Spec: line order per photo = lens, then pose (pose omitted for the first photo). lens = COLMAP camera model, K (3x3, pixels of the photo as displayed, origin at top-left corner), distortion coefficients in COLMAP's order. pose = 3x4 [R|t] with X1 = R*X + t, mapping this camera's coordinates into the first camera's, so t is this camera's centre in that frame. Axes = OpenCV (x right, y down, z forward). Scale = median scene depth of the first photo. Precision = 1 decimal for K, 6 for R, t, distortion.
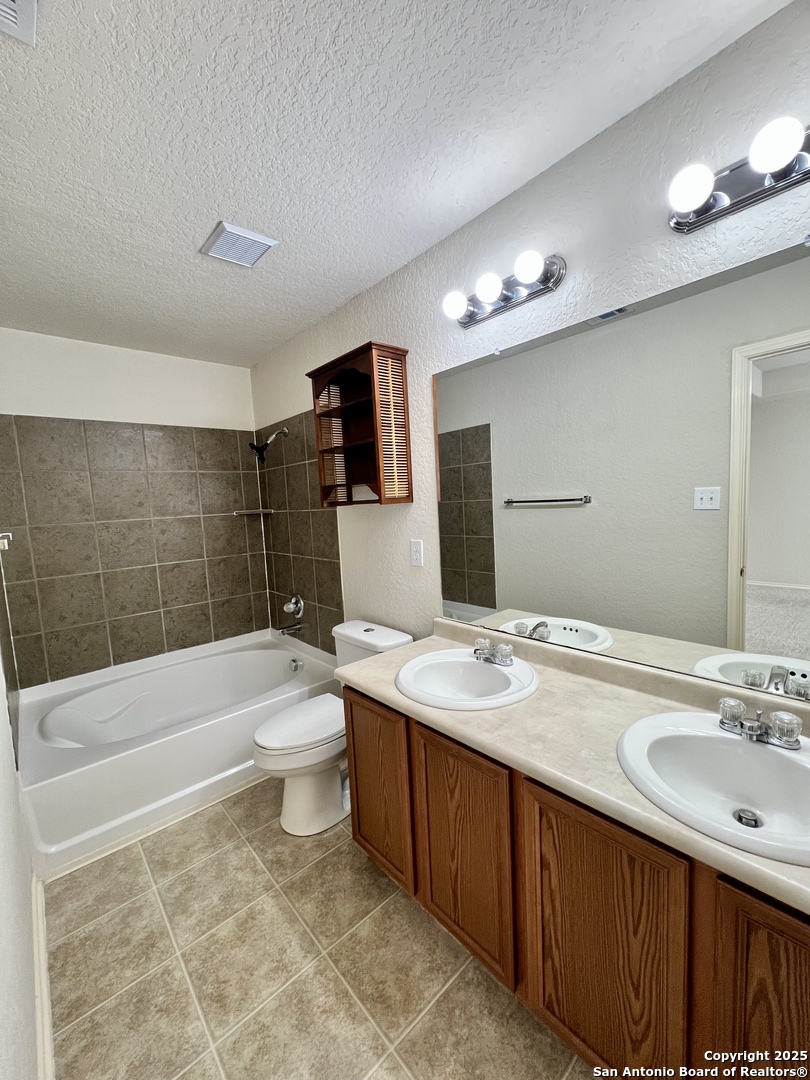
lens RADIAL K [[432.4, 0, 401.8], [0, 432.4, 542.1], [0, 0, 1]] dist [-0.001594, 0.000545]
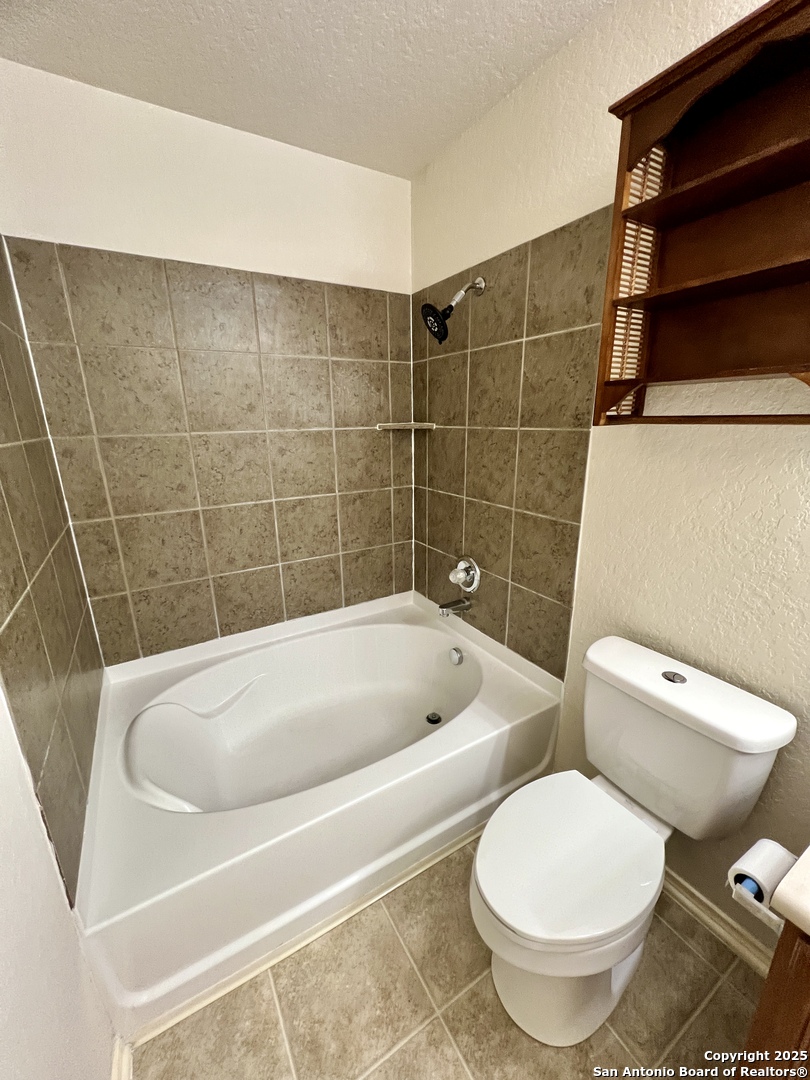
lens RADIAL K [[432.4, 0, 401.8], [0, 432.4, 542.1], [0, 0, 1]] dist [-0.001594, 0.000545]
pose [[0.982020, 0.087124, -0.167468, -0.266436], [-0.053224, 0.978922, 0.197178, -0.031278], [0.181117, -0.184719, 0.965958, 0.391409]]
